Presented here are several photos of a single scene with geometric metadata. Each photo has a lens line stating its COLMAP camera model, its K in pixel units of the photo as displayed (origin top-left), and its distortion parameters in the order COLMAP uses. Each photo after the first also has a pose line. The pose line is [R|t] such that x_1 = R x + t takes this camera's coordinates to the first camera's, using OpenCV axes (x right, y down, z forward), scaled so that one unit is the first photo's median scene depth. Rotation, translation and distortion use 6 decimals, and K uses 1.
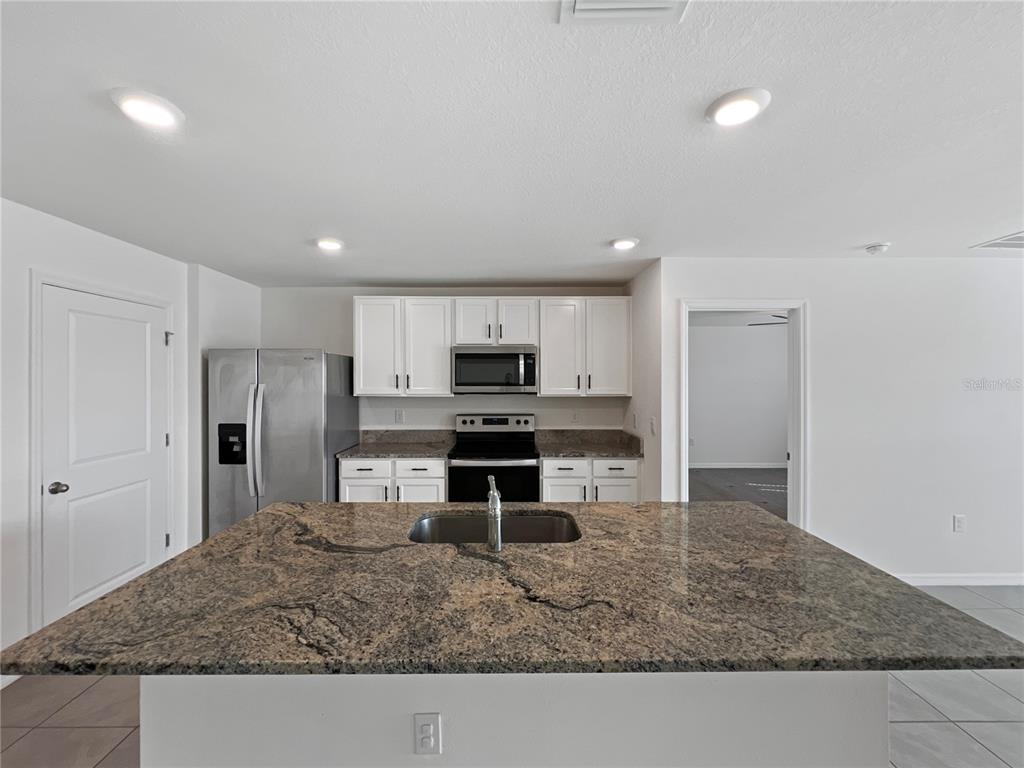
lens RADIAL K [[413.2, 0, 511.0], [0, 413.2, 380.6], [0, 0, 1]] dist [-0.001955, -0.000256]
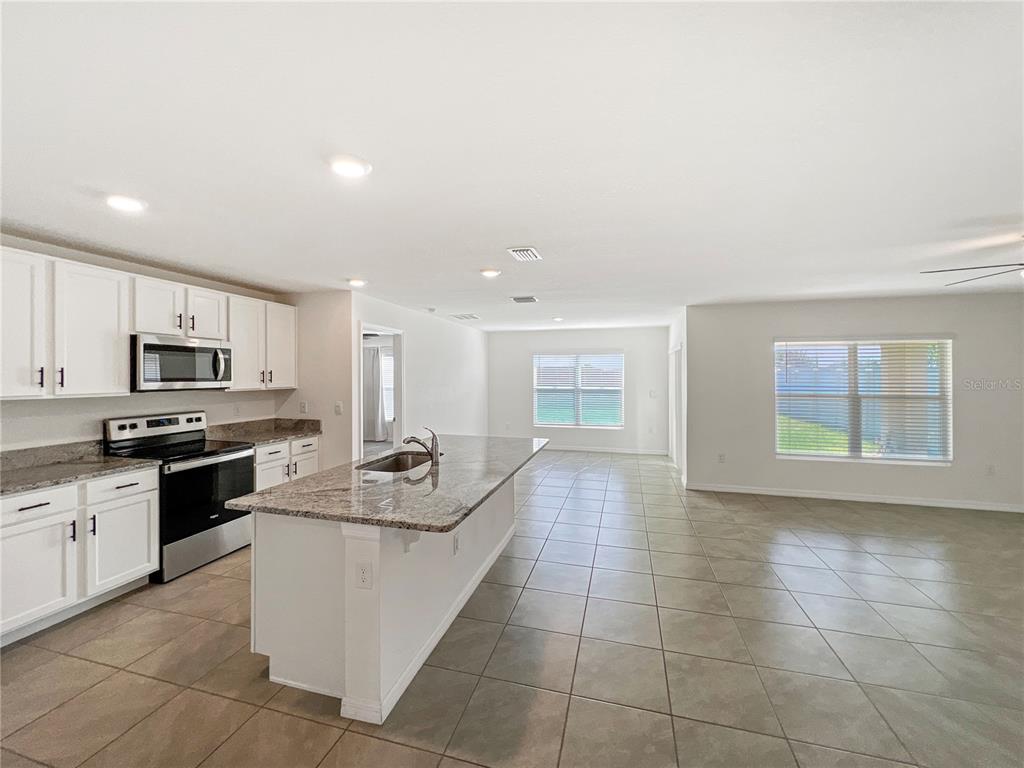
lens RADIAL K [[414.7, 0, 512.5], [0, 414.7, 372.7], [0, 0, 1]] dist [-0.000774, 0.000003]
pose [[0.271736, 0.005576, 0.962356, -0.794366], [0.002903, 0.999974, -0.006613, 0.001631], [-0.962367, 0.004591, 0.271713, 0.054391]]
